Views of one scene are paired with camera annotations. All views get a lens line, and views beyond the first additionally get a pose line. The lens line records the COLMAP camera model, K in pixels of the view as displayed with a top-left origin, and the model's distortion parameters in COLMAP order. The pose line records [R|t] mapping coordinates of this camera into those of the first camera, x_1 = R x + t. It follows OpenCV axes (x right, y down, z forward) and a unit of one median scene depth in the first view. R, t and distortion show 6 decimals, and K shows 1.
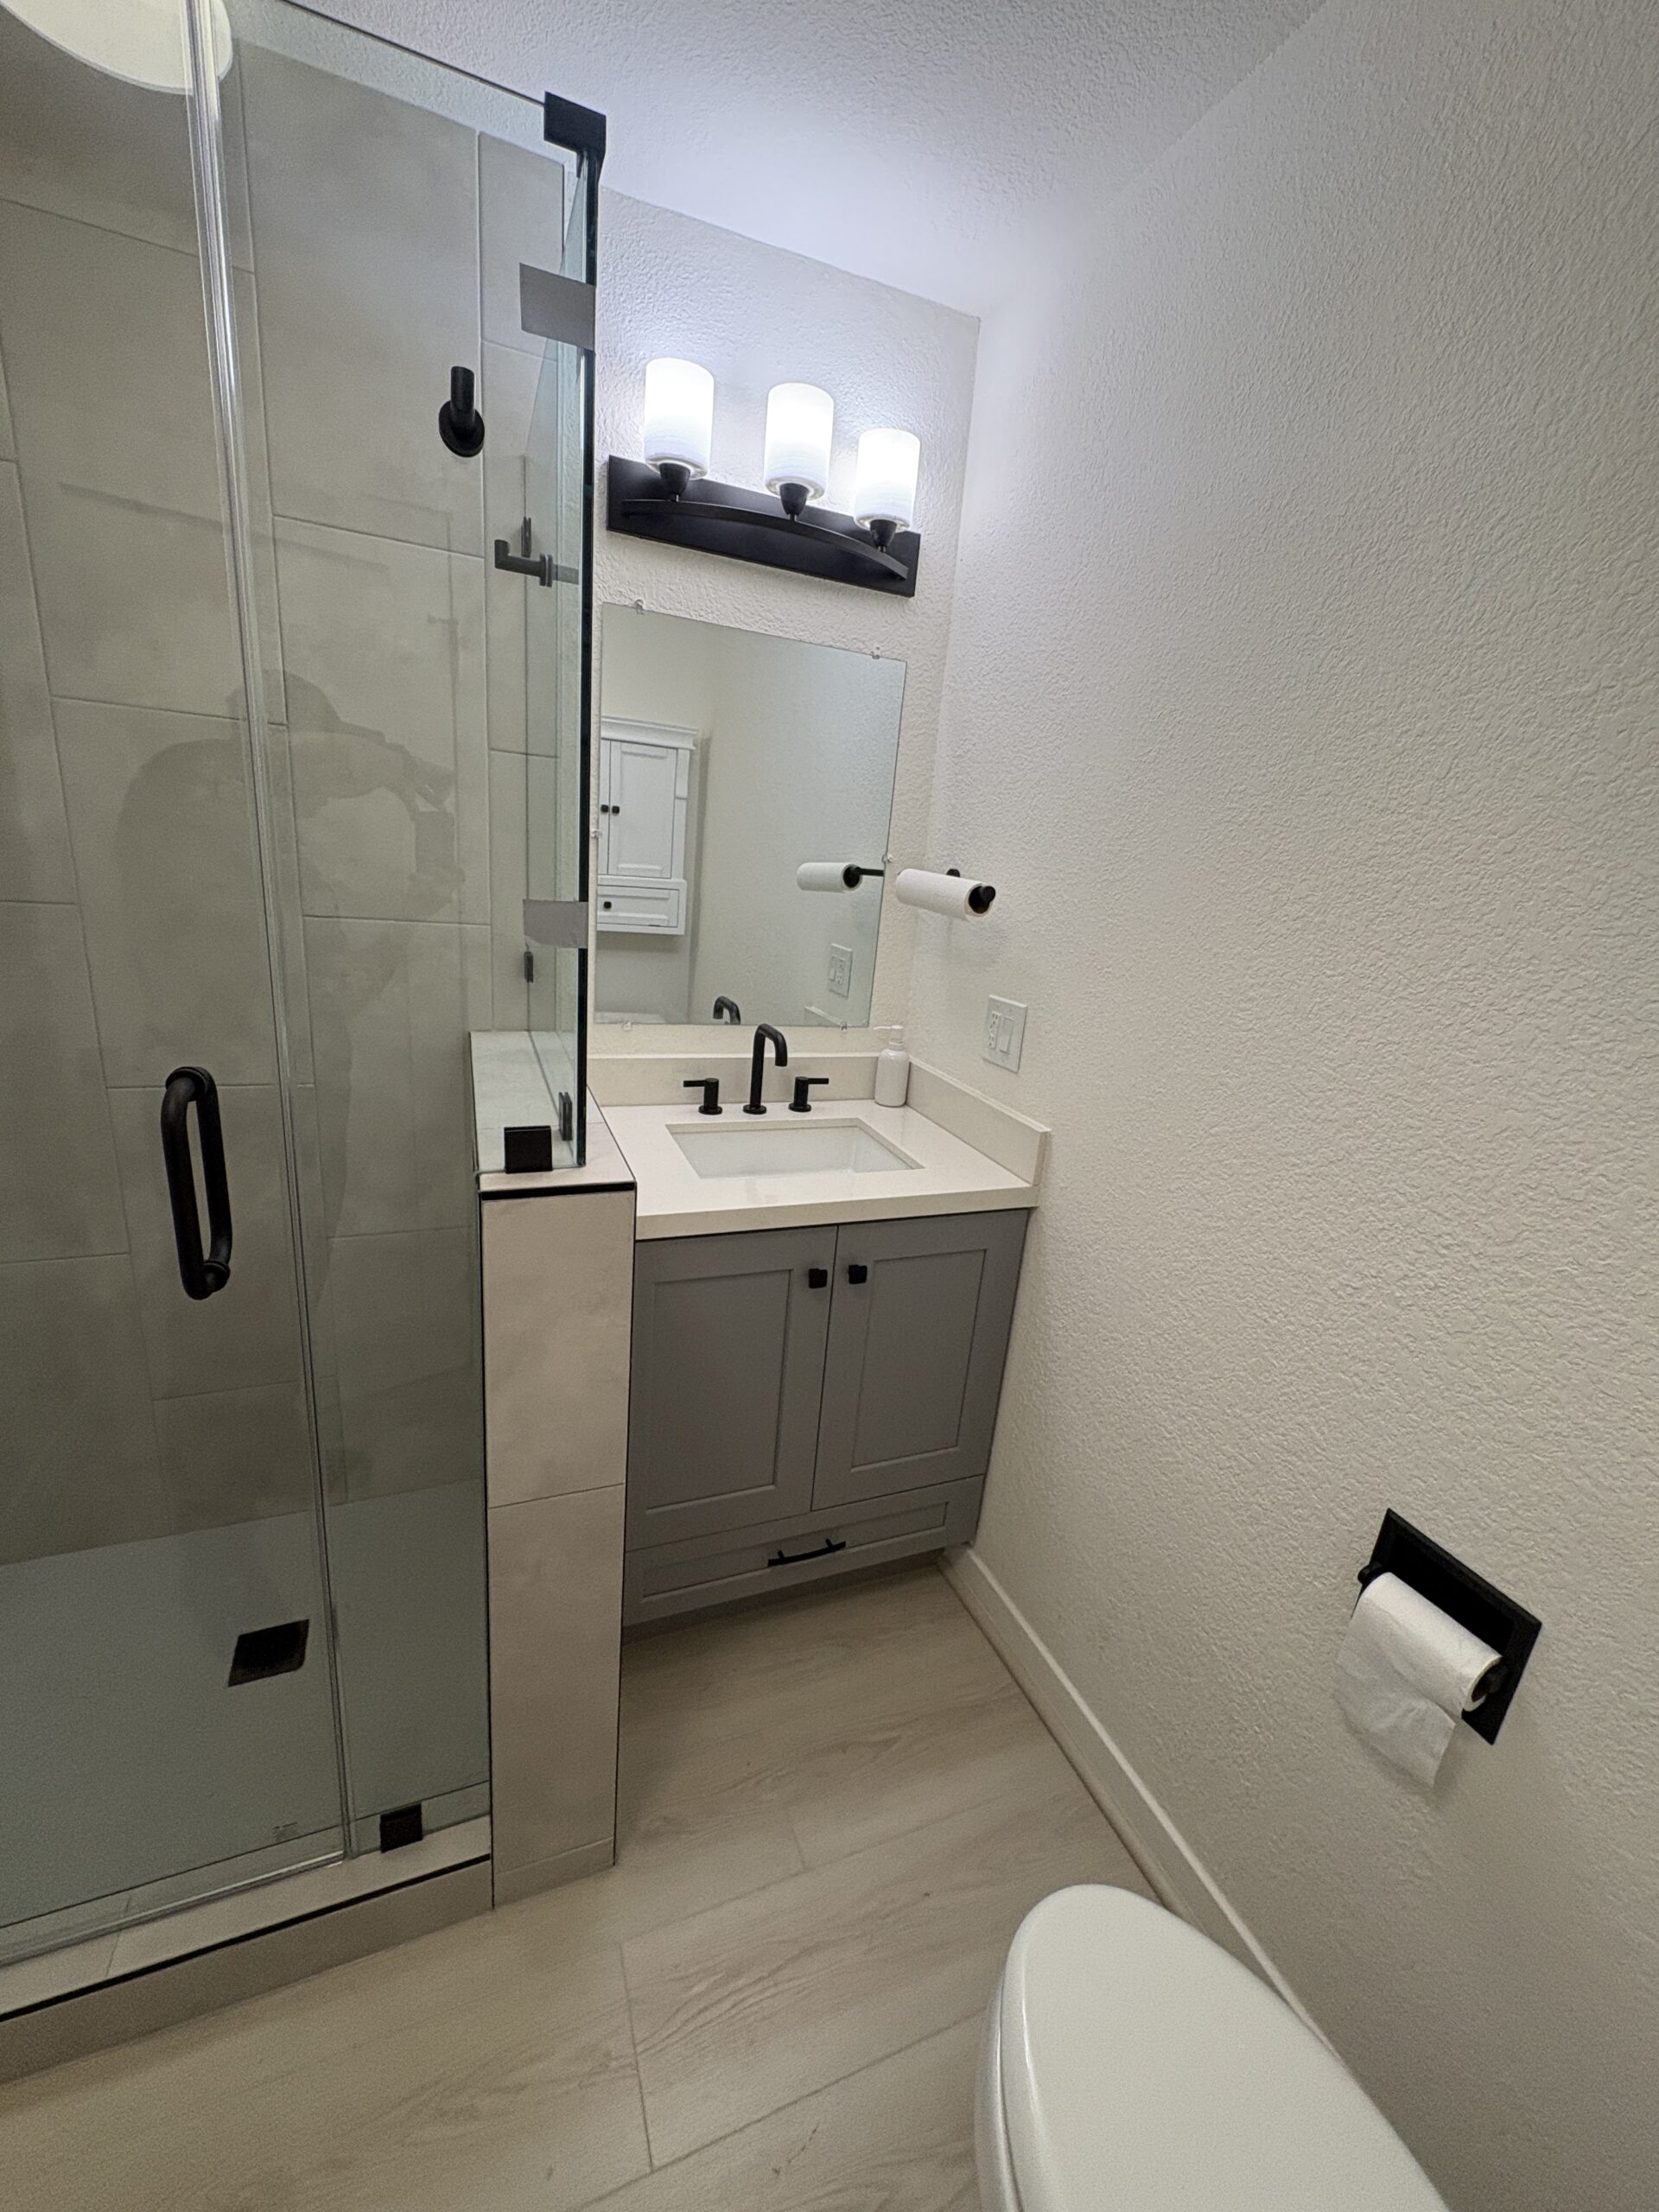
lens RADIAL K [[878.3, 0, 835.9], [0, 878.3, 1108.0], [0, 0, 1]] dist [0.000237, 0.000134]
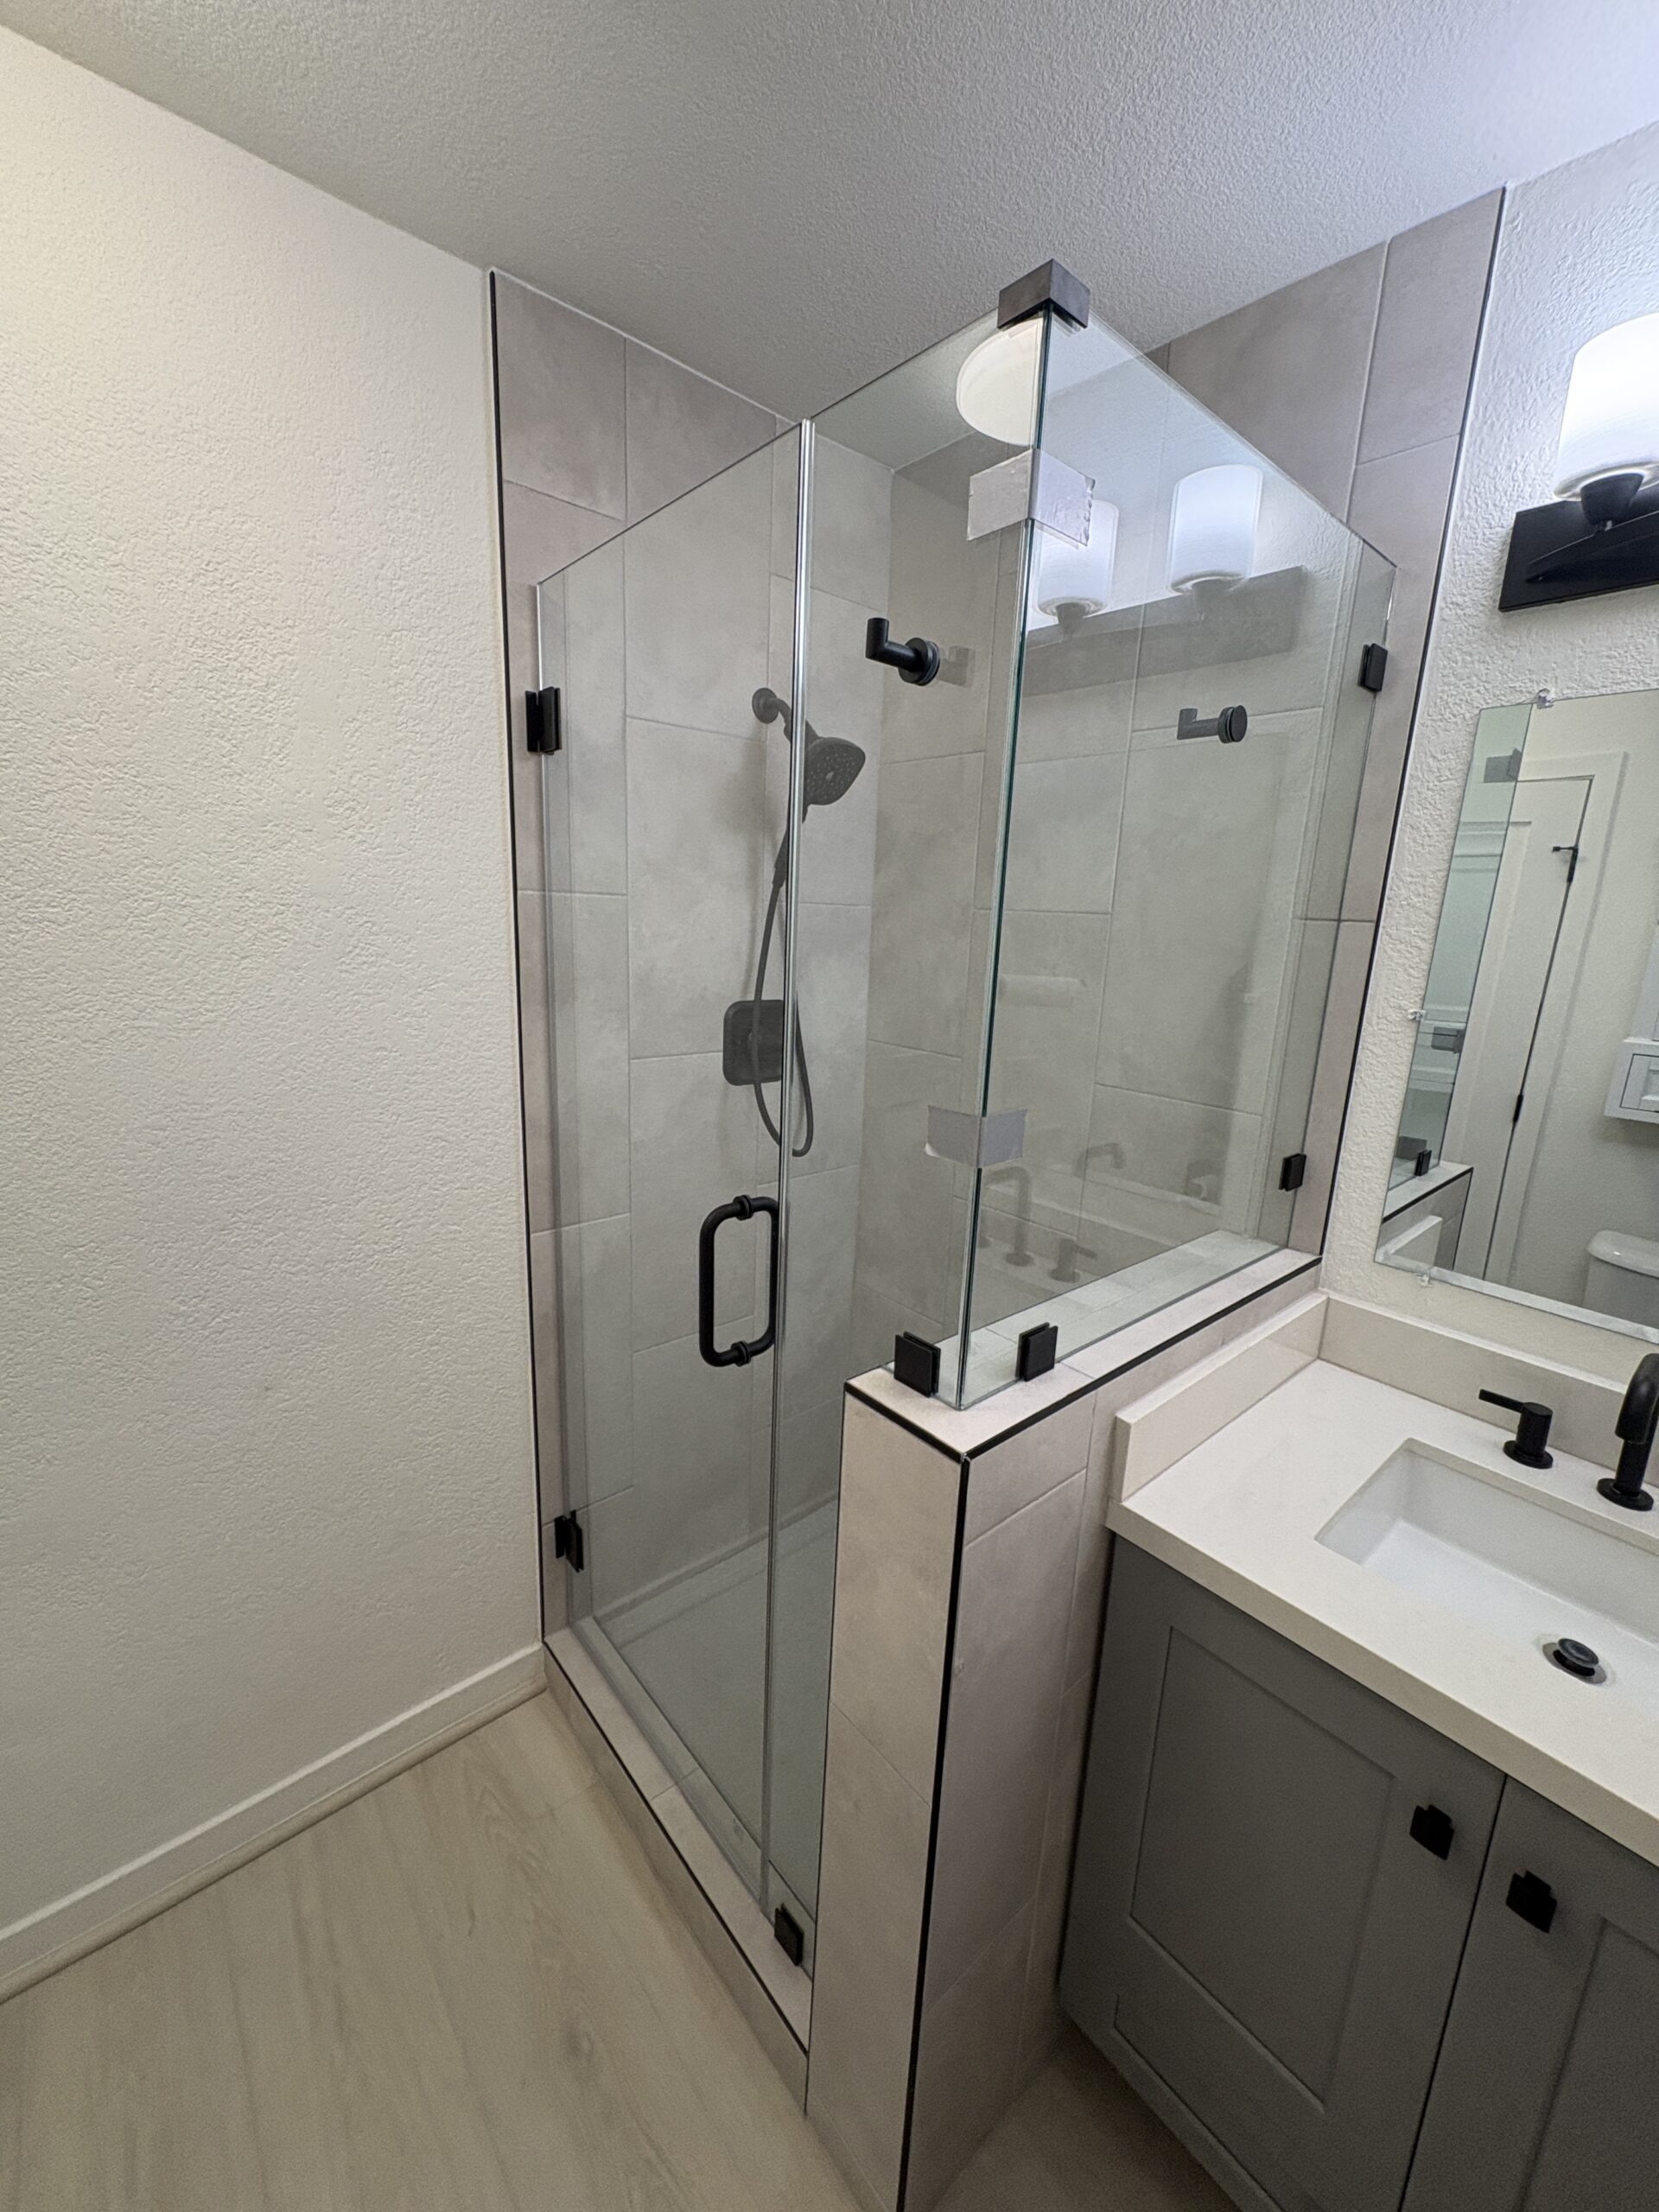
lens RADIAL K [[878.3, 0, 835.3], [0, 878.3, 1110.1], [0, 0, 1]] dist [0.000237, 0.000134]
pose [[0.320038, 0.133982, -0.937883, 0.264671], [-0.271082, 0.961510, 0.044855, -0.135293], [0.907794, 0.239888, 0.344040, 0.317791]]
